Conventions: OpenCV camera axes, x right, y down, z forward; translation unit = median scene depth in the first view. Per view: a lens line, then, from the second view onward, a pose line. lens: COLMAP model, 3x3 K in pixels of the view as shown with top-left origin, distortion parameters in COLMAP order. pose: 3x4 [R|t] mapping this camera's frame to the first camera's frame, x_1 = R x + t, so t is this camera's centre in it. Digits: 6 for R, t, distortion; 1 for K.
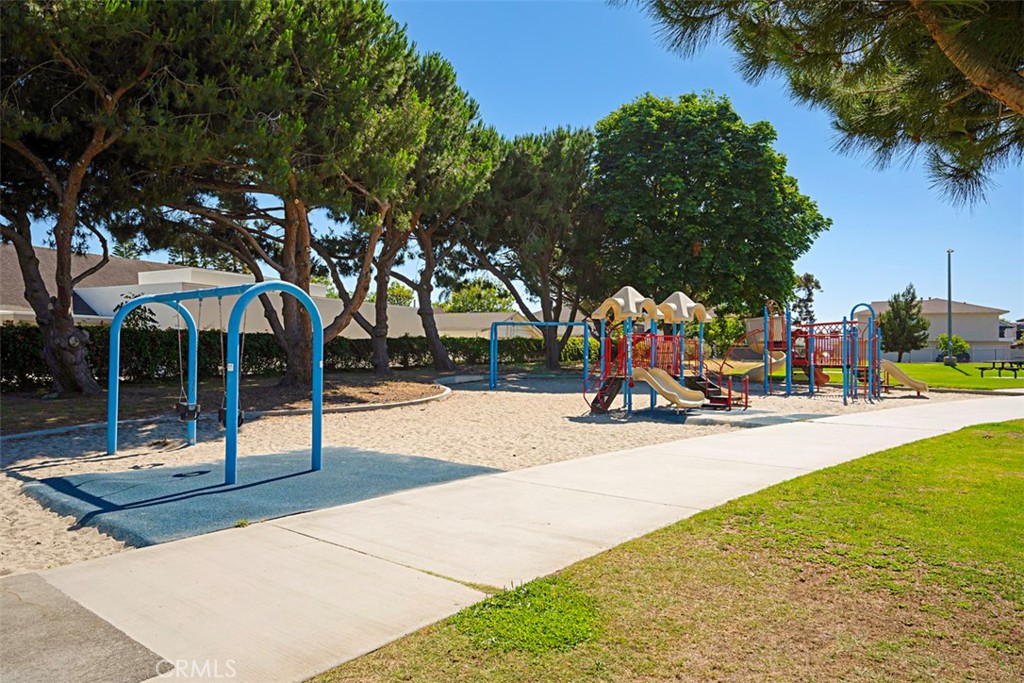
lens RADIAL K [[699.9, 0, 511.5], [0, 699.9, 342.4], [0, 0, 1]] dist [0.072899, 0.000828]
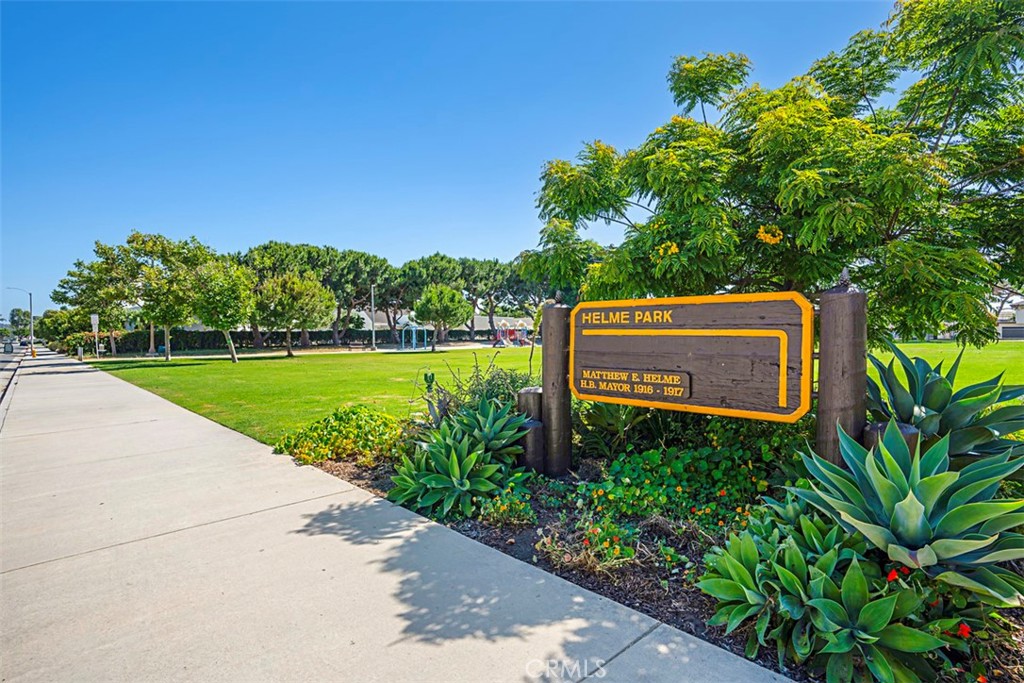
lens RADIAL K [[532.3, 0, 511.3], [0, 532.3, 339.0], [0, 0, 1]] dist [-0.000255, -0.000003]
pose [[0.946514, 0.002594, -0.322654, 3.280702], [0.006895, 0.999577, 0.028264, -0.142100], [0.322590, -0.028977, 0.946095, -5.493679]]
